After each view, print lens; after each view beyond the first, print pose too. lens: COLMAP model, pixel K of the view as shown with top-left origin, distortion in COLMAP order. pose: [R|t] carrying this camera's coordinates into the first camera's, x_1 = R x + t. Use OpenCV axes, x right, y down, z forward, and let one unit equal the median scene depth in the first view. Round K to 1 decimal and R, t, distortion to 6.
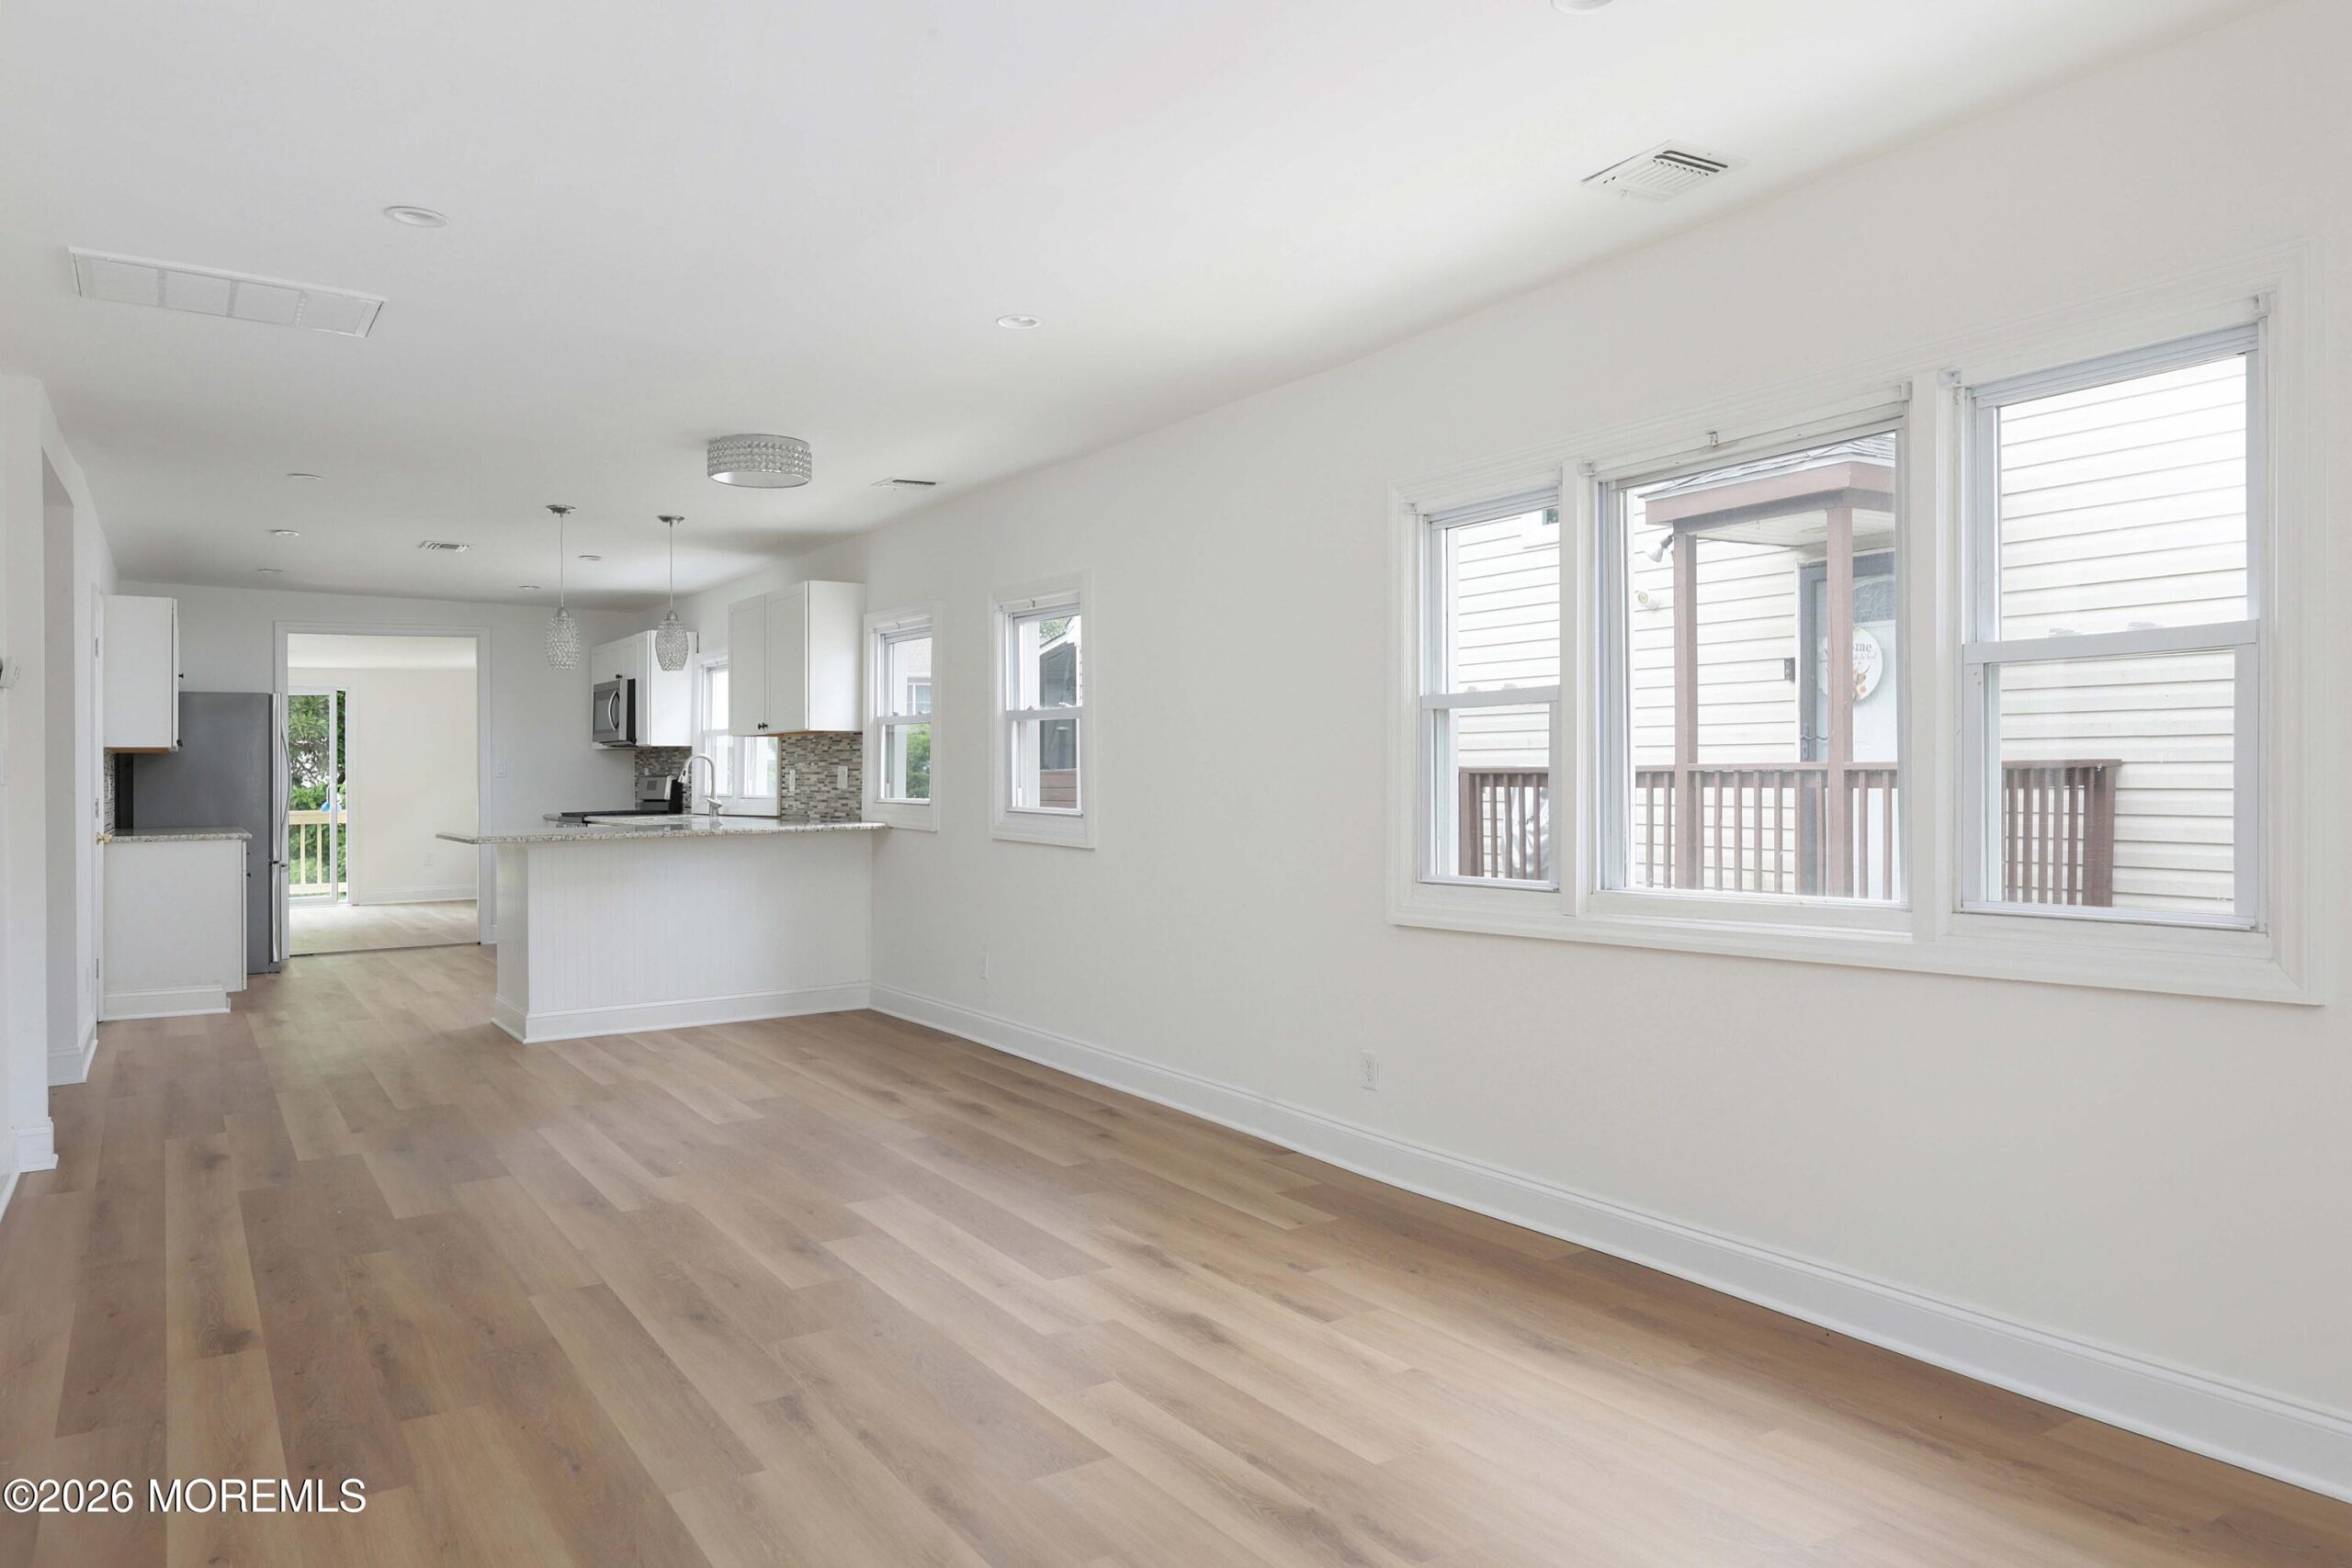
lens RADIAL K [[1613.1, 0, 1207.6], [0, 1613.1, 767.2], [0, 0, 1]] dist [0.001824, 0.000320]
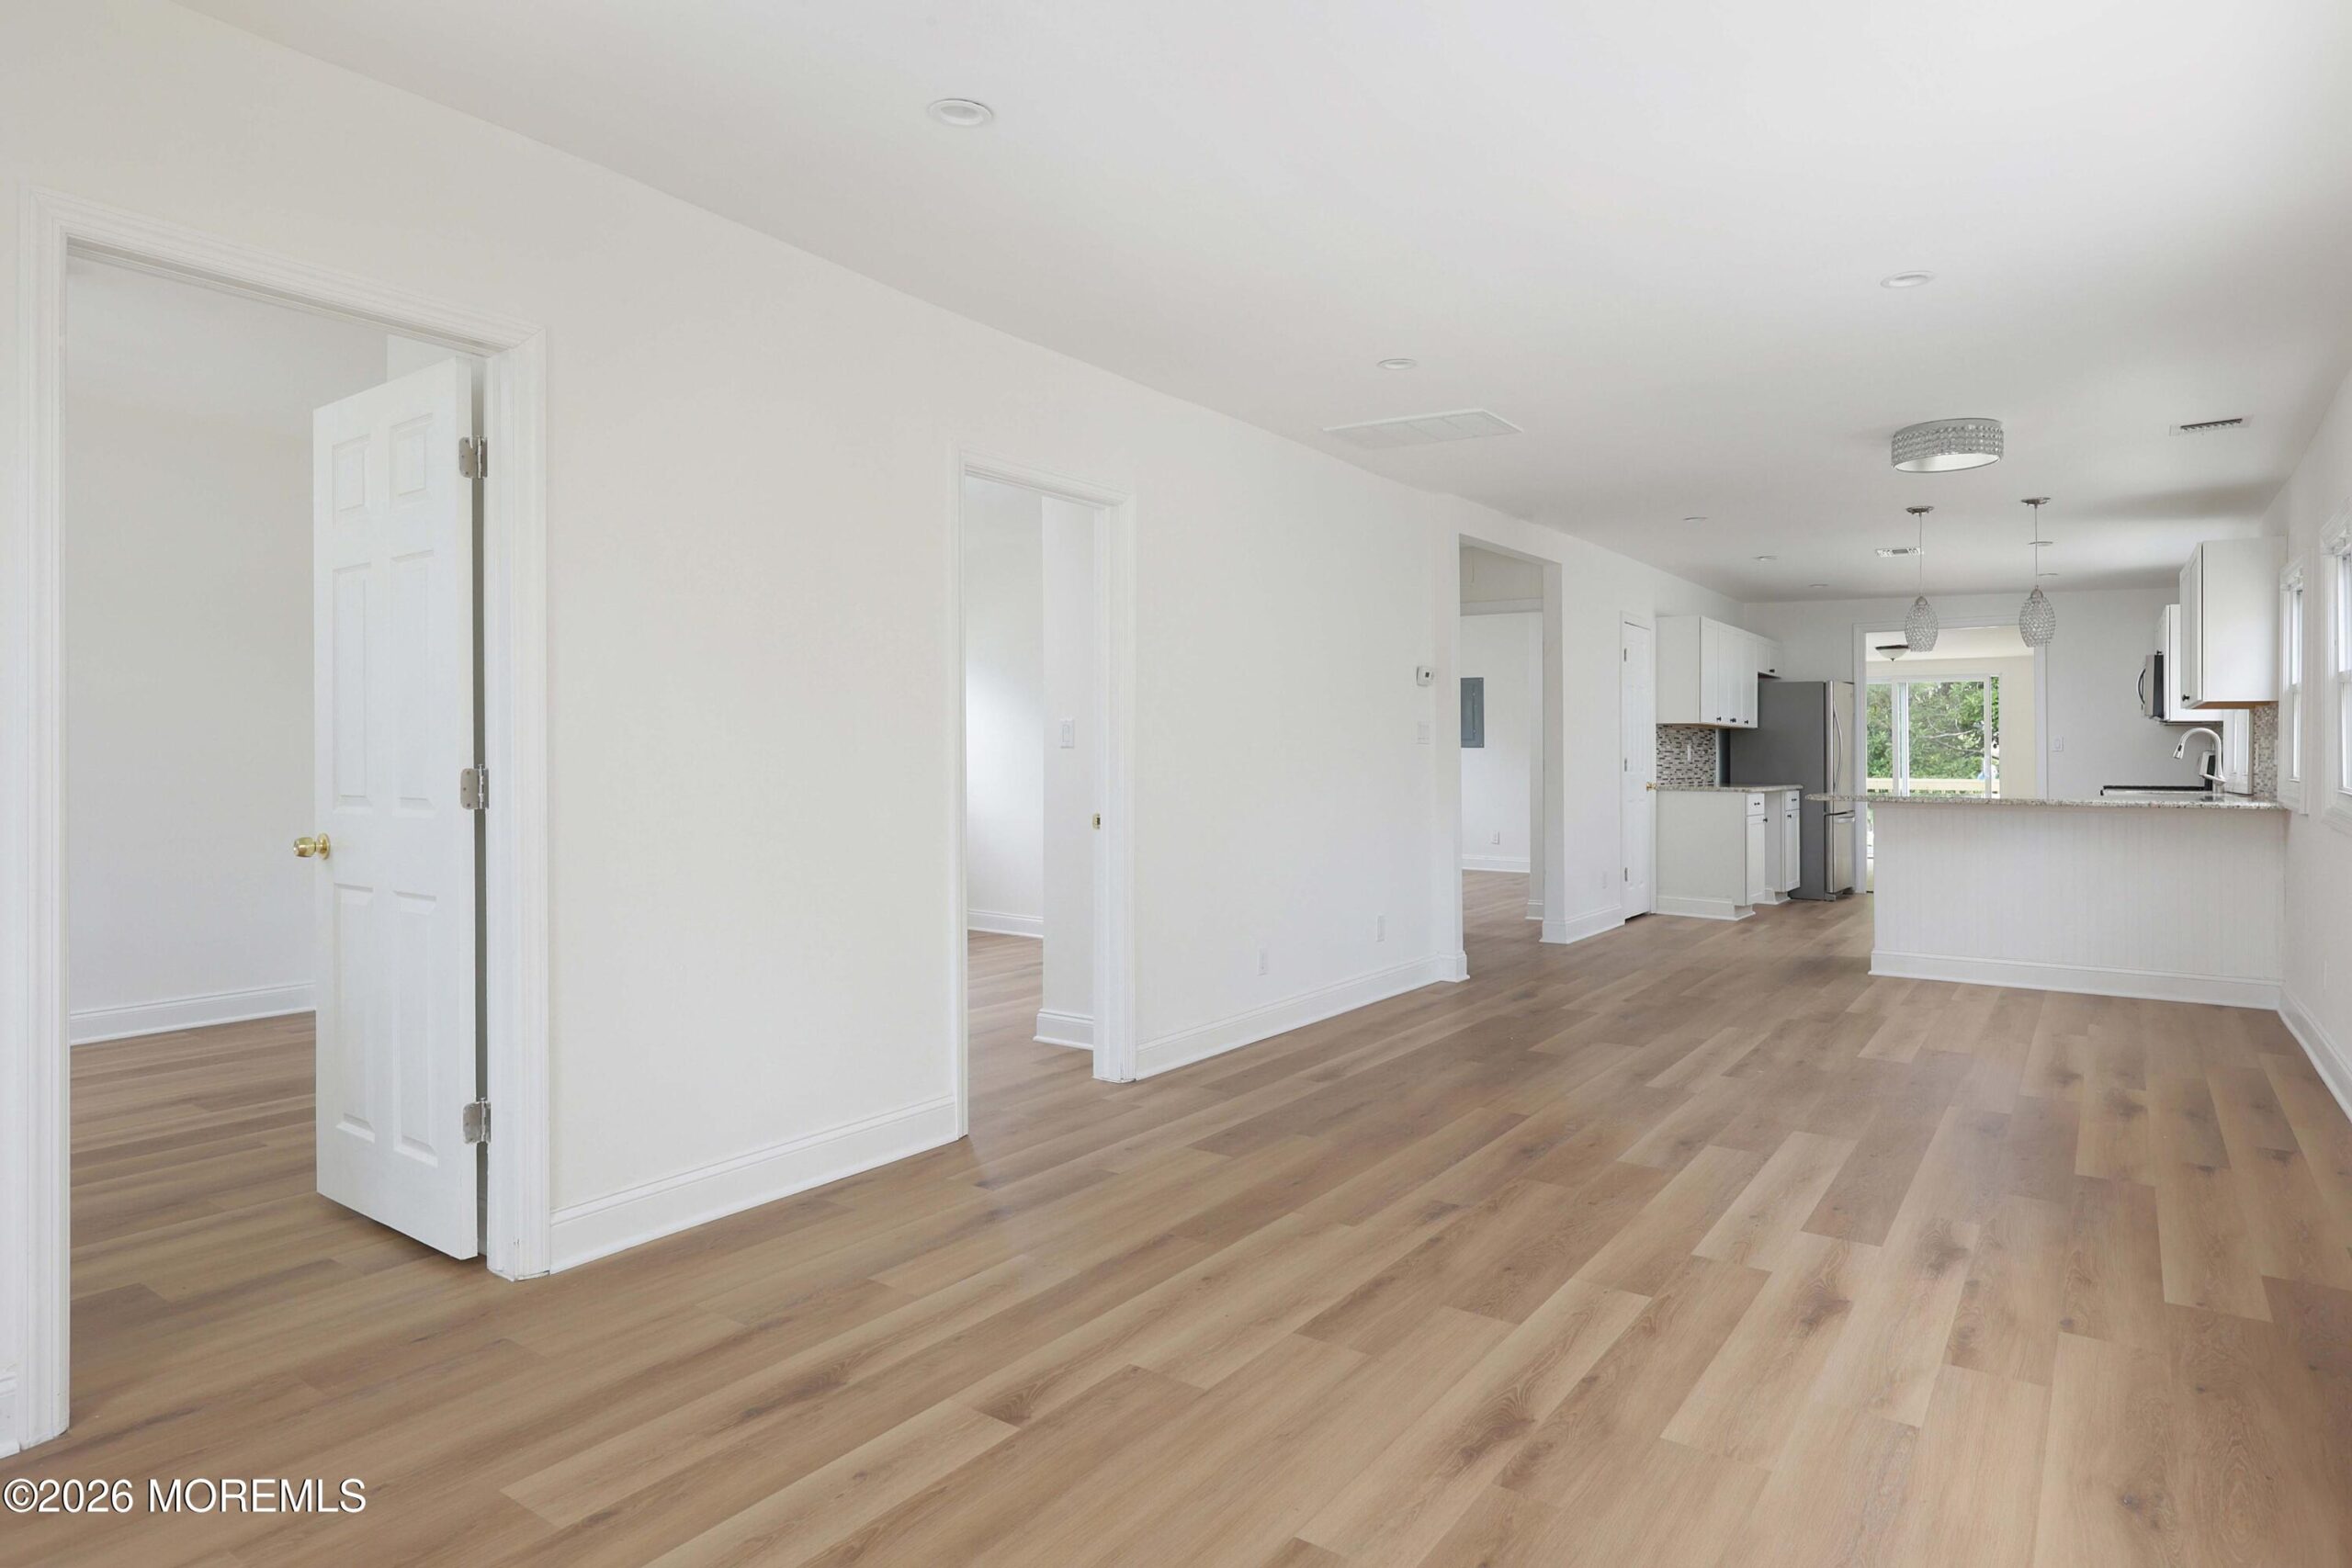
lens RADIAL K [[1322.0, 0, 1116.5], [0, 1322.0, 705.0], [0, 0, 1]] dist [-0.000289, -0.001526]
pose [[0.335254, -0.021128, -0.941891, 0.244780], [-0.007780, 0.999652, -0.025193, 0.003820], [0.942096, 0.015774, 0.334973, 0.134447]]
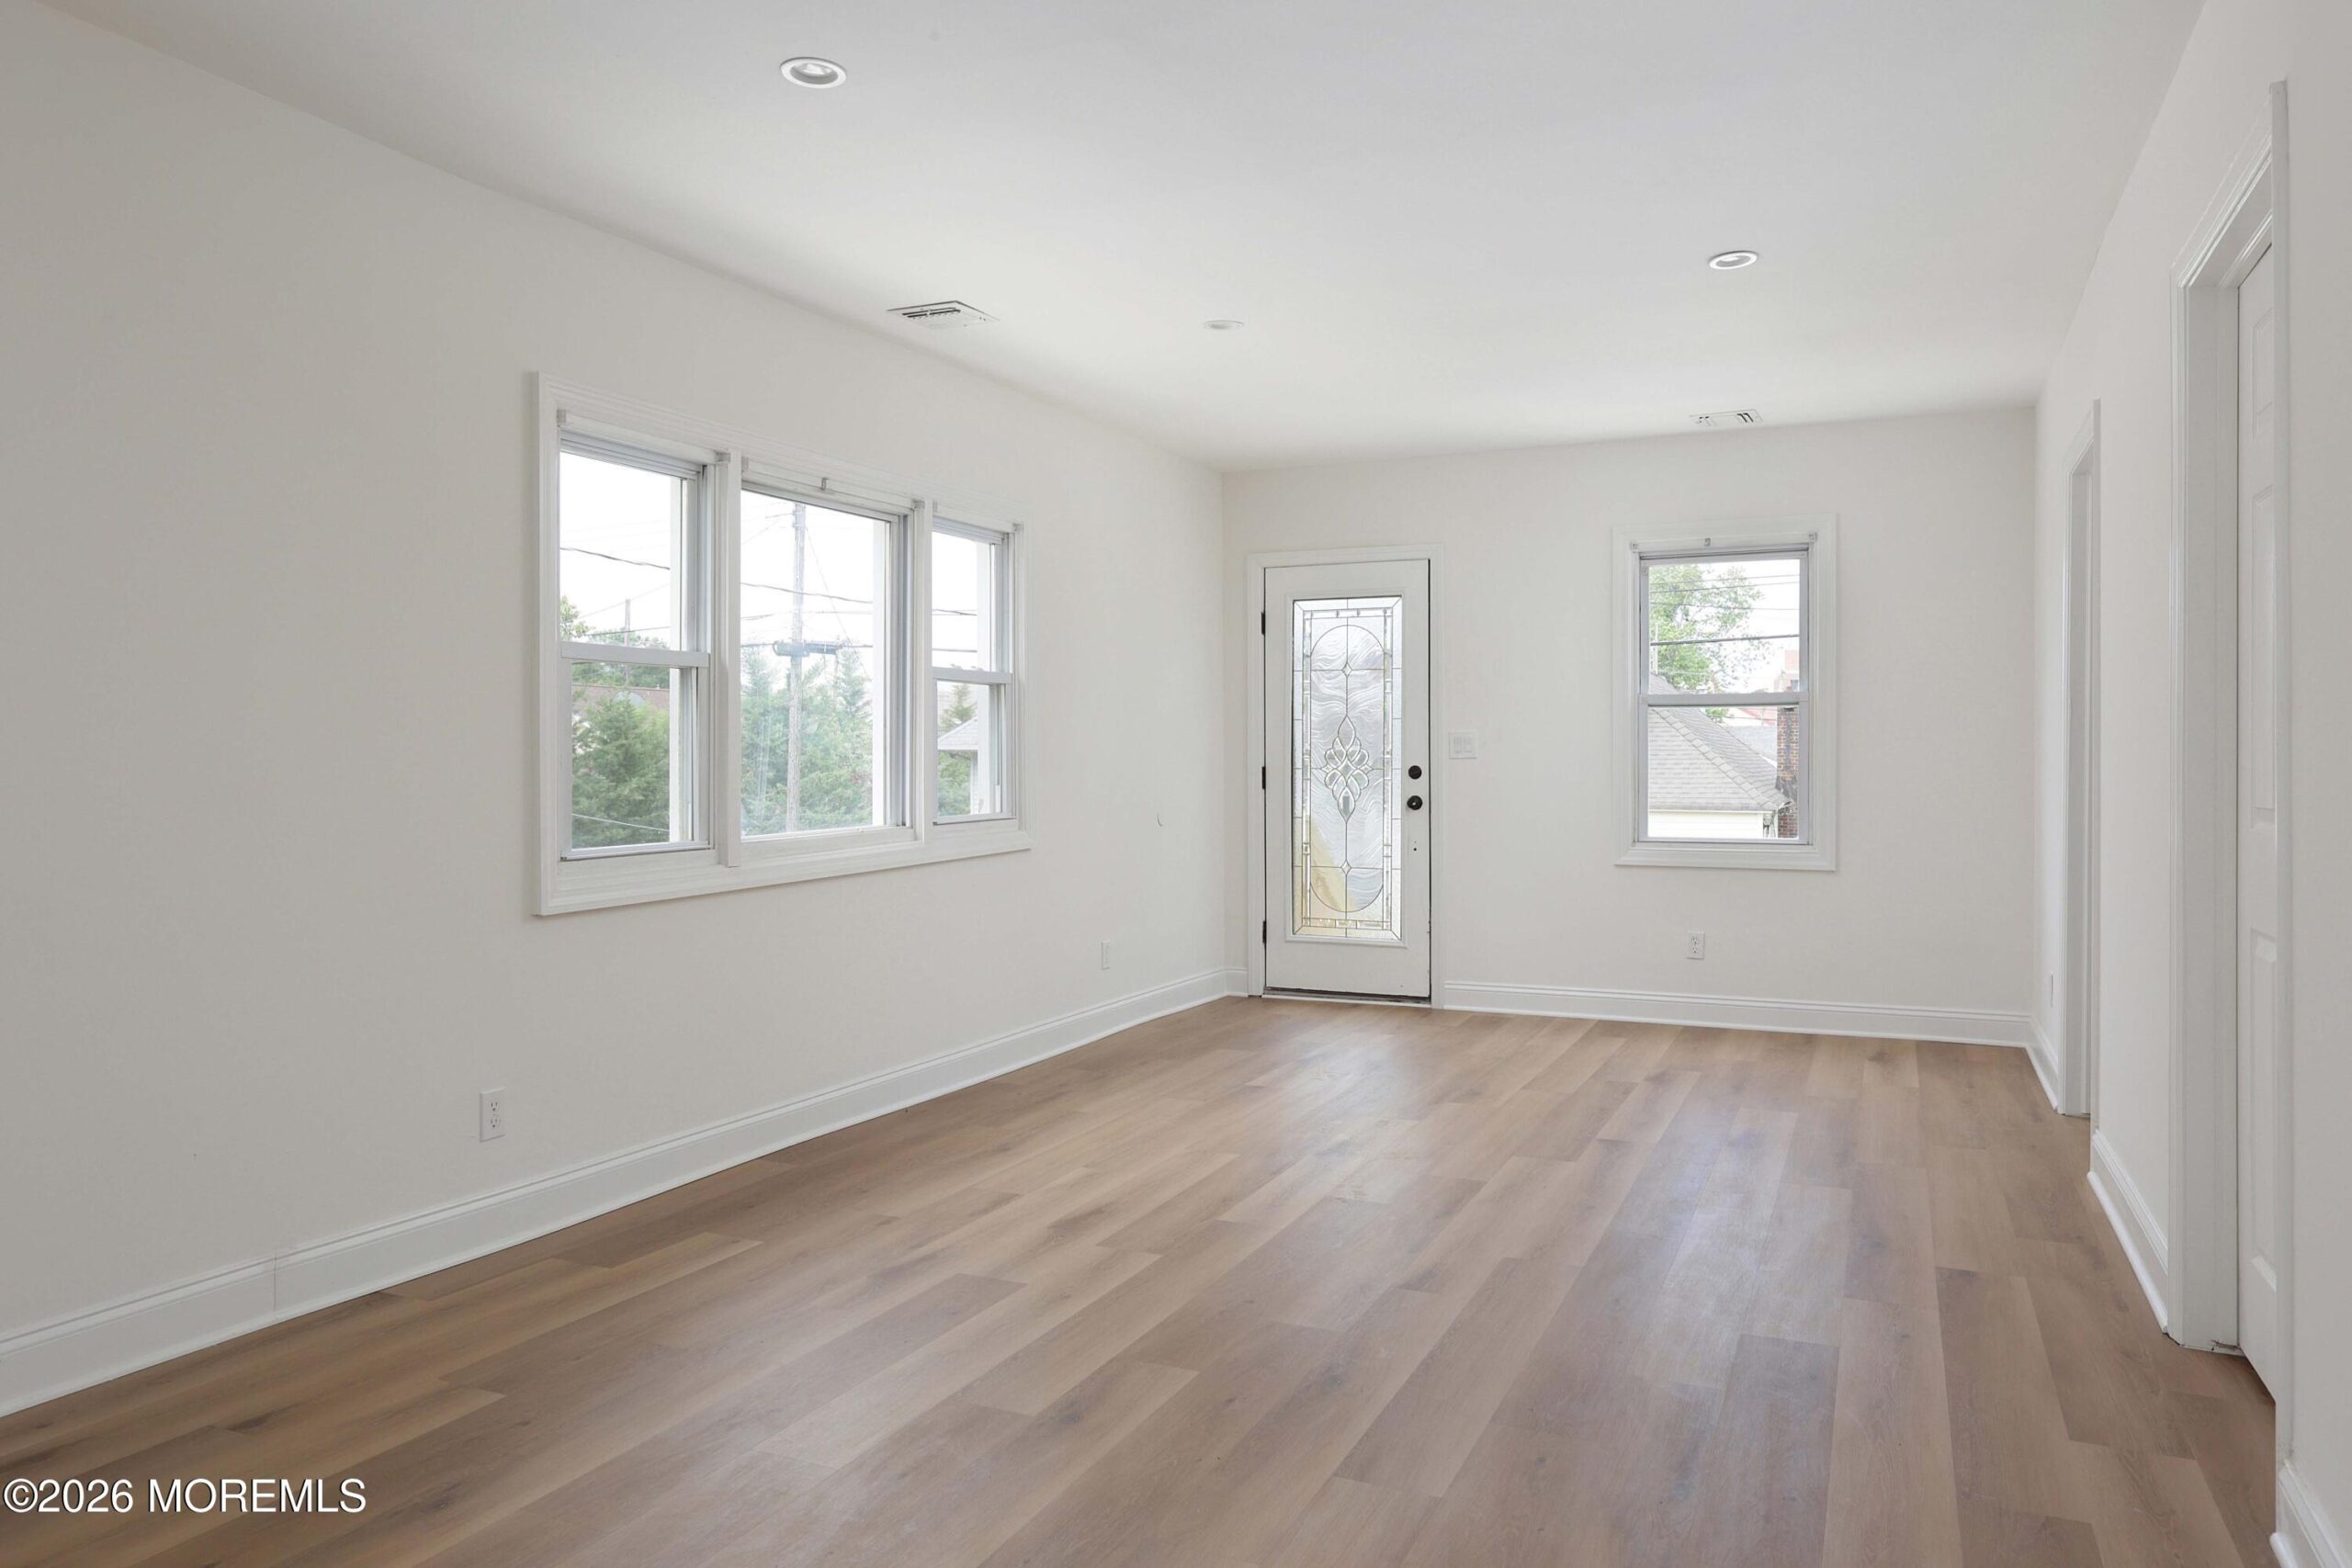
lens RADIAL K [[1562.6, 0, 1176.0], [0, 1562.6, 784.0], [0, 0, 1]] dist [0.000714, 0.000166]
pose [[-0.541755, 0.001476, 0.840535, -0.386141], [0.006805, 0.999973, 0.002630, 0.016733], [-0.840509, 0.007145, -0.541751, 0.618376]]
